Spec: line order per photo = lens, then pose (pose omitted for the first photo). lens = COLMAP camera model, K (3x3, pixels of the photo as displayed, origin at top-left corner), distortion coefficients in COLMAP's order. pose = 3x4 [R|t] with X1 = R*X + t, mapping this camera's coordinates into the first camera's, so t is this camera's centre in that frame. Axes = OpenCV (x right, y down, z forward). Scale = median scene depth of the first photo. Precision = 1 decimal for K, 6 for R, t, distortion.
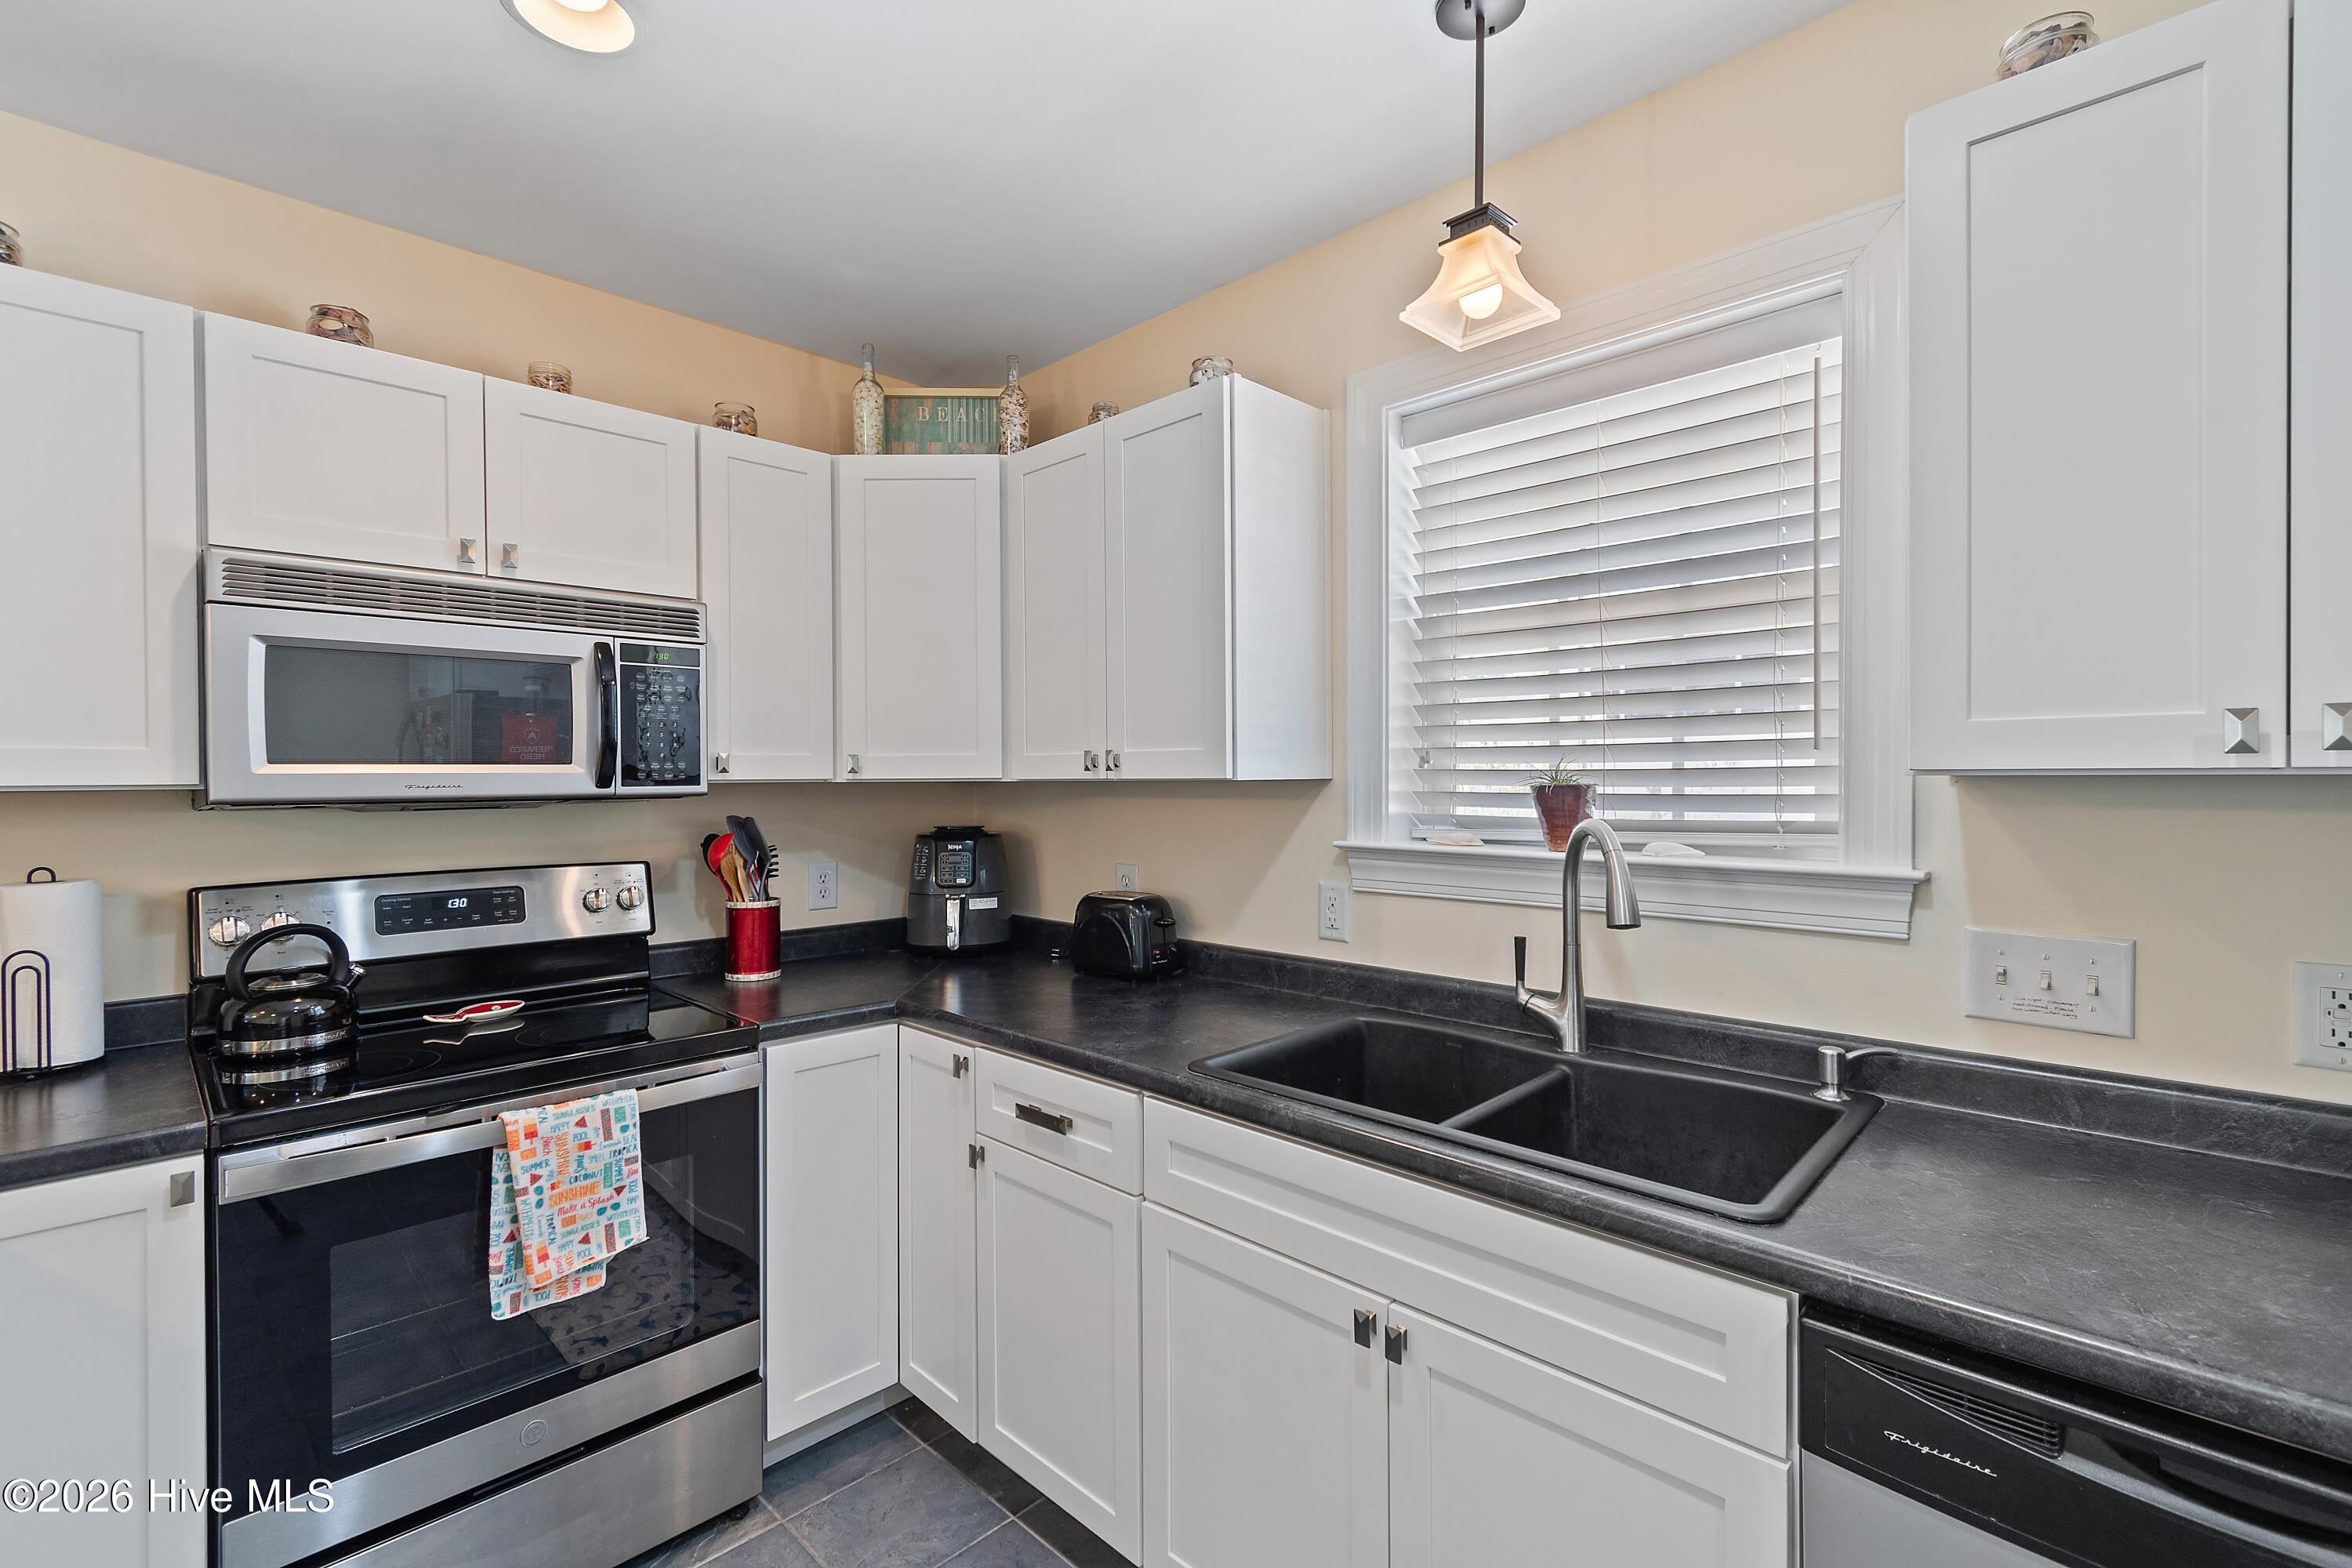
lens RADIAL K [[1035.0, 0, 1176.0], [0, 1035.0, 775.8], [0, 0, 1]] dist [0.001244, 0.000275]
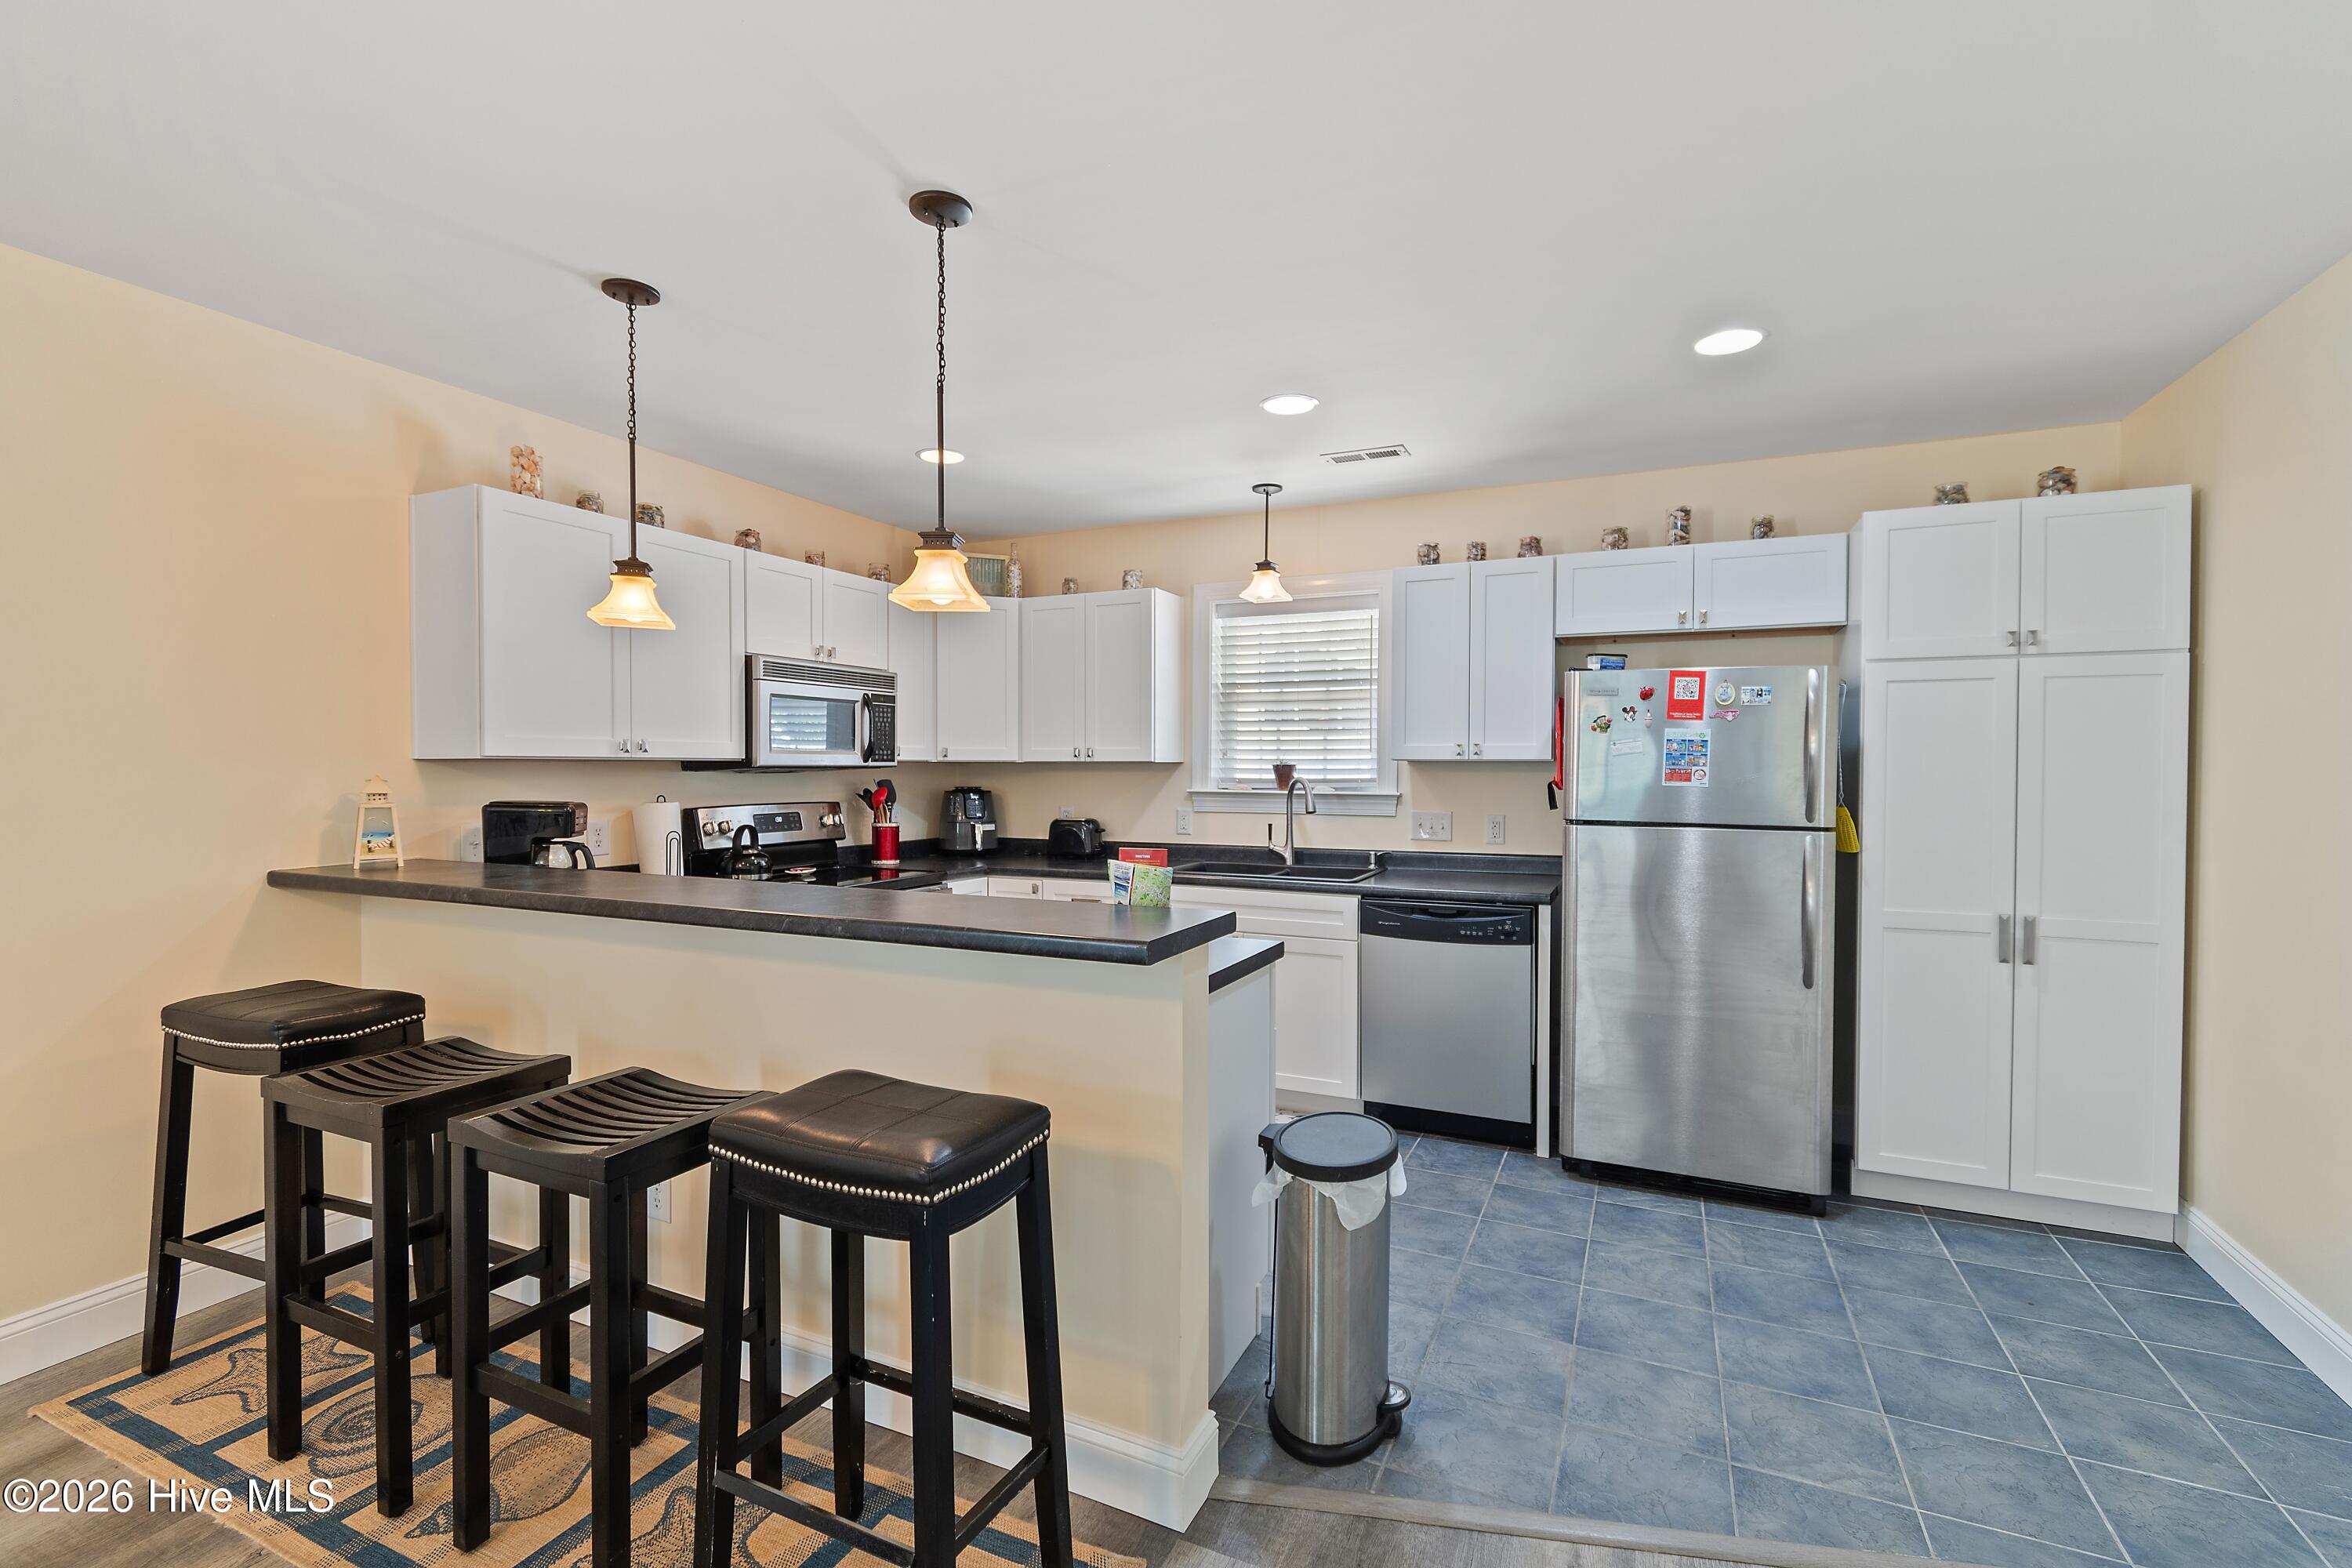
lens RADIAL K [[1046.4, 0, 1176.3], [0, 1046.4, 742.3], [0, 0, 1]] dist [0.000833, 0.000028]
pose [[0.942324, 0.016611, 0.334290, -0.648080], [-0.008358, 0.999624, -0.026110, 0.020064], [-0.334598, 0.021811, 0.942108, -1.172309]]
